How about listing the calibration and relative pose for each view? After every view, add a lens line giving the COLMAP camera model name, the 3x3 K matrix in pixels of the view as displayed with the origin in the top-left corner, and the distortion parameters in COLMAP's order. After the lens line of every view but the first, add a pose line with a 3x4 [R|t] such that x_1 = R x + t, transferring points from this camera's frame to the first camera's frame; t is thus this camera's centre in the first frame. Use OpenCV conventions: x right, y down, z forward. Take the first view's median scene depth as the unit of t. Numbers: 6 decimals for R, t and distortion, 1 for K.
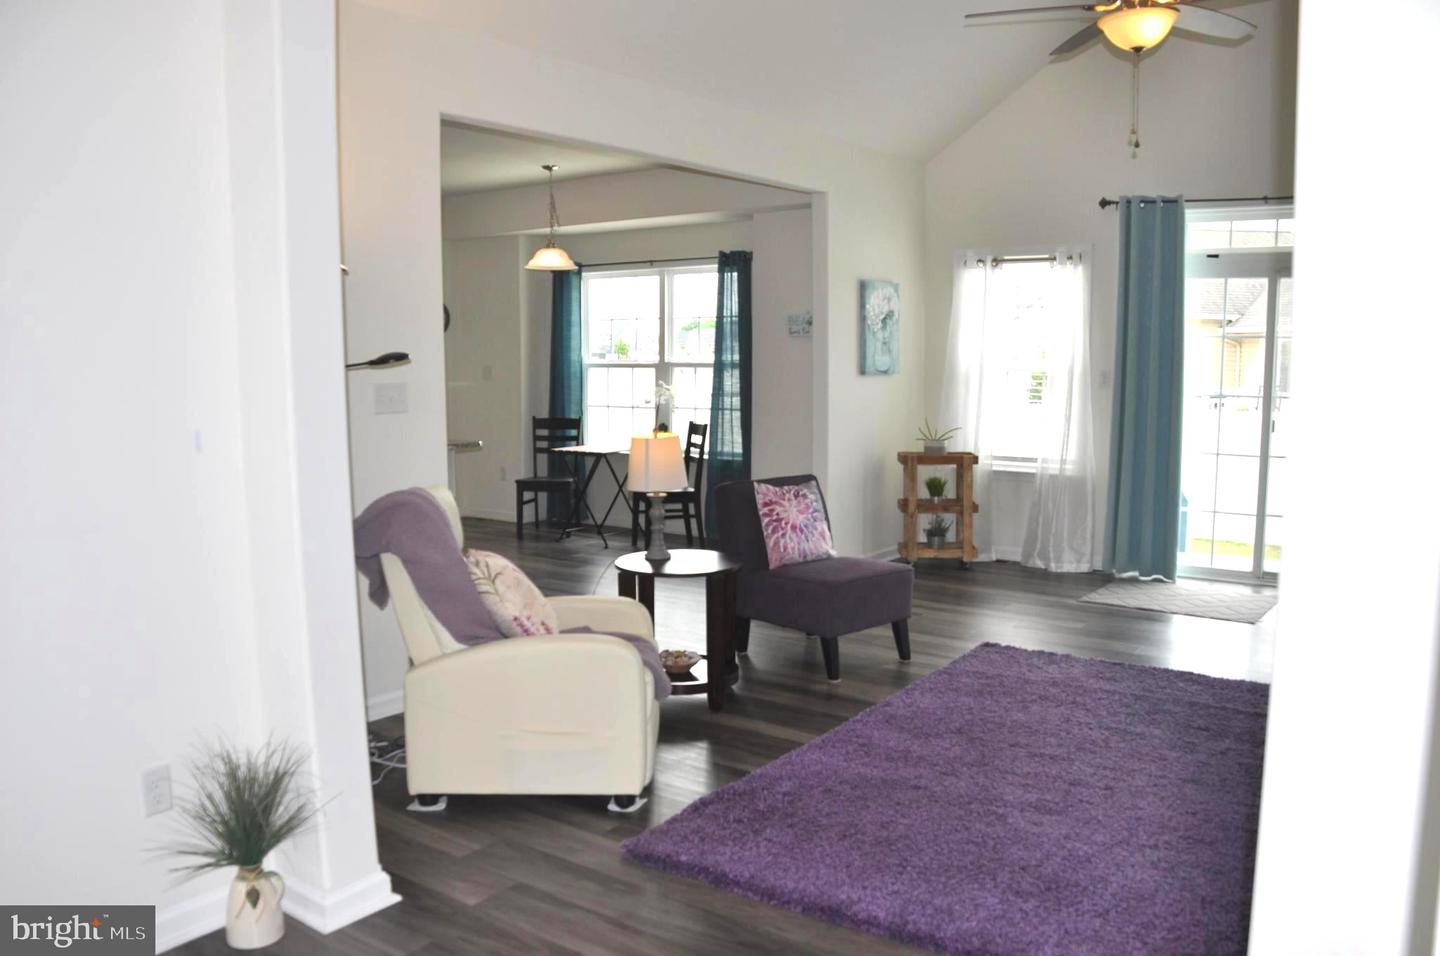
lens RADIAL K [[1214.1, 0, 720.0], [0, 1214.1, 478.0], [0, 0, 1]] dist [-0.000890, 0.008079]
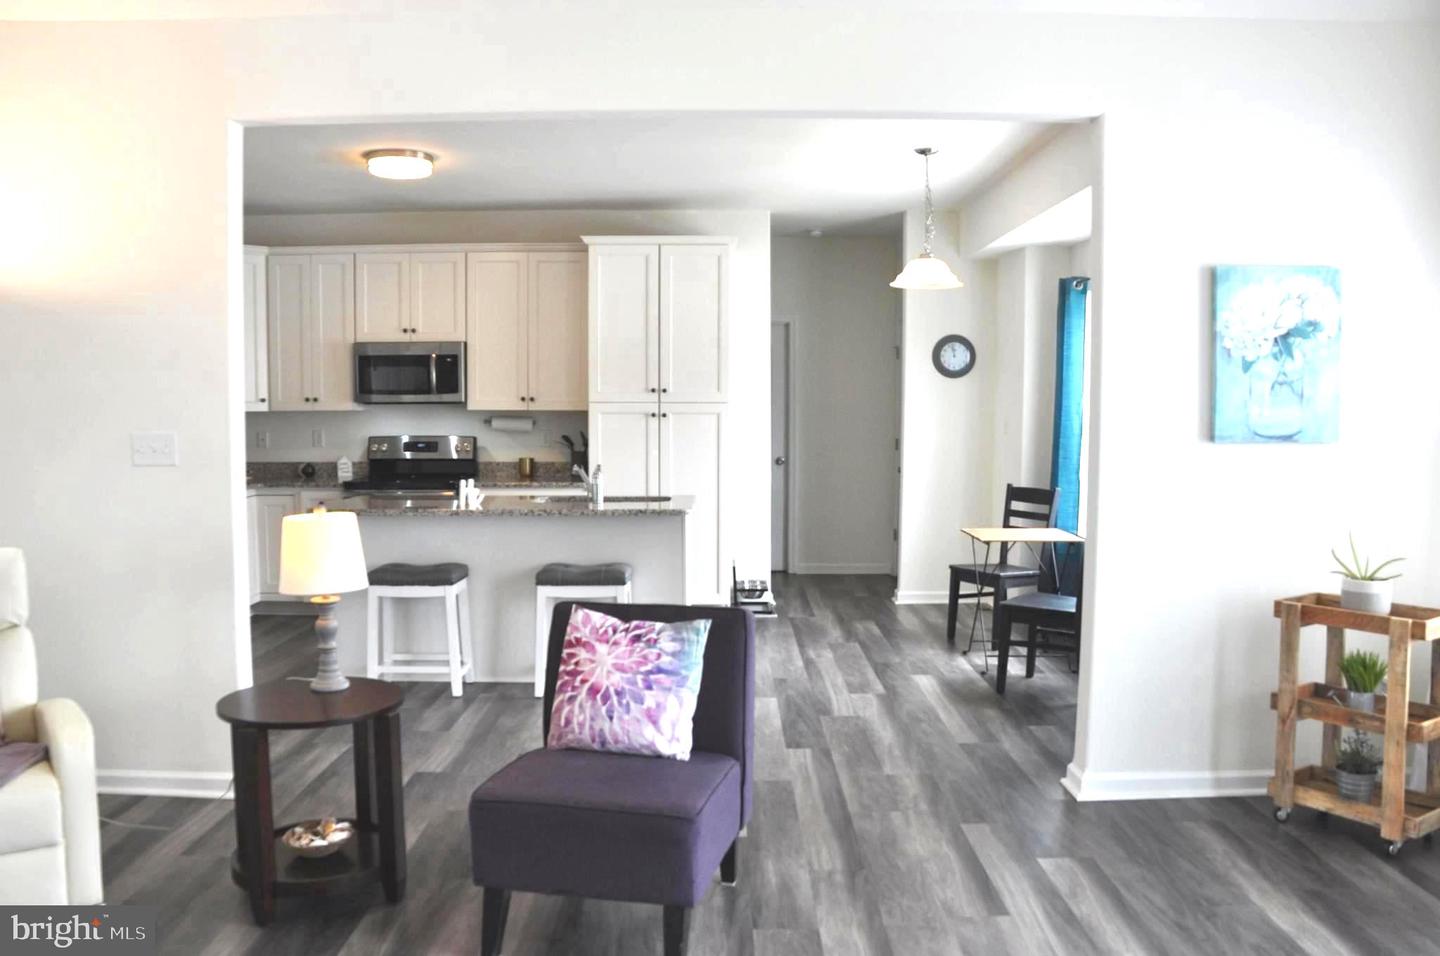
lens RADIAL K [[1225.9, 0, 720.0], [0, 1225.9, 478.0], [0, 0, 1]] dist [-0.058915, -0.001358]
pose [[0.583249, 0.055964, -0.810363, 0.429938], [-0.085207, 0.996335, 0.007481, -0.054529], [0.807812, 0.064685, 0.585880, 0.510642]]
